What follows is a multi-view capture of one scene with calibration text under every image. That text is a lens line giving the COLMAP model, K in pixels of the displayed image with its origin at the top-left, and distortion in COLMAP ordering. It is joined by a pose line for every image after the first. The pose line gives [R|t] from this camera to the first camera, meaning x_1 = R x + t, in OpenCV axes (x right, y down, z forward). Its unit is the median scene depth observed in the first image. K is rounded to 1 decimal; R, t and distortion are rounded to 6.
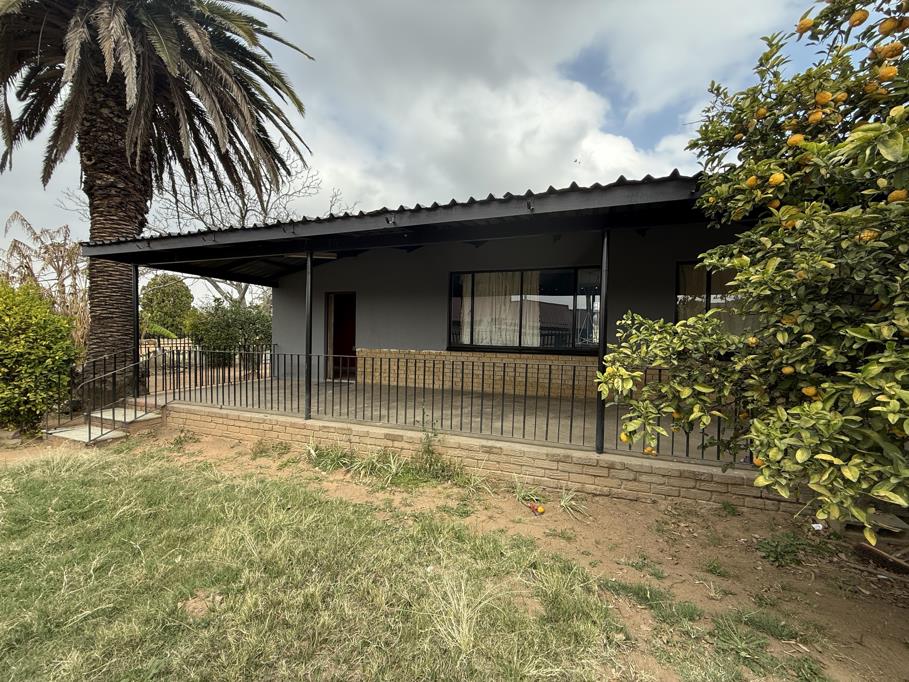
lens RADIAL K [[363.5, 0, 454.5], [0, 363.5, 341.0], [0, 0, 1]] dist [0.001381, 0.000114]
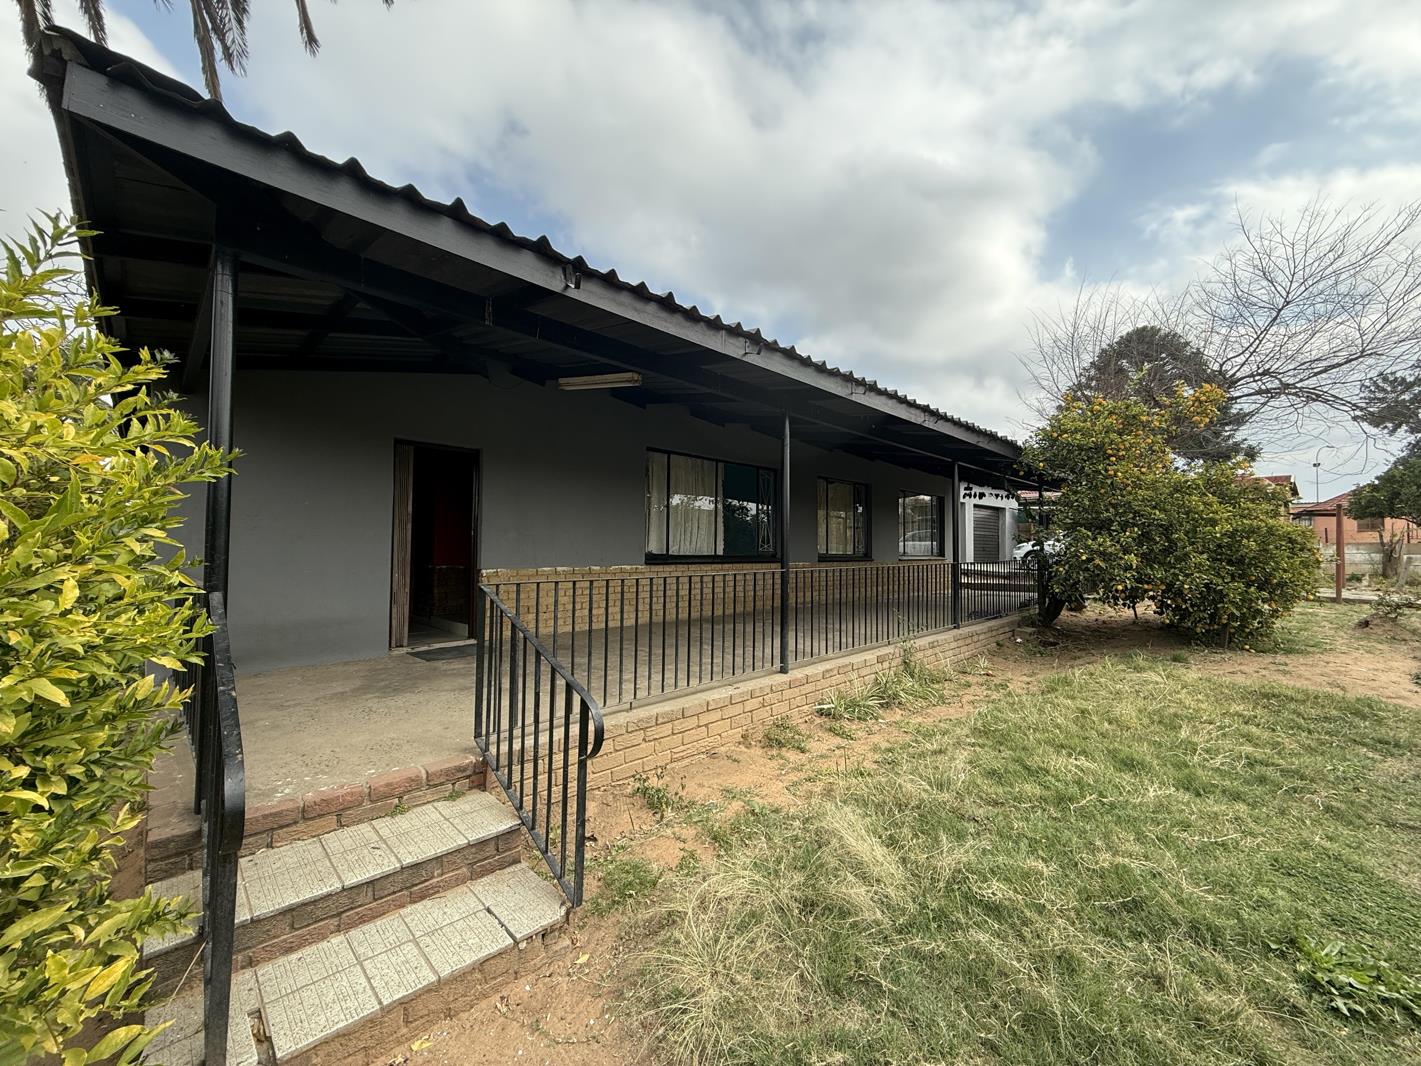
lens RADIAL K [[568.3, 0, 710.5], [0, 568.3, 533.0], [0, 0, 1]] dist [0.001381, 0.000114]
pose [[0.418169, 0.009050, 0.908324, -0.940885], [0.017743, 0.999678, -0.018129, -0.009610], [-0.908196, 0.023697, 0.417874, 0.477958]]
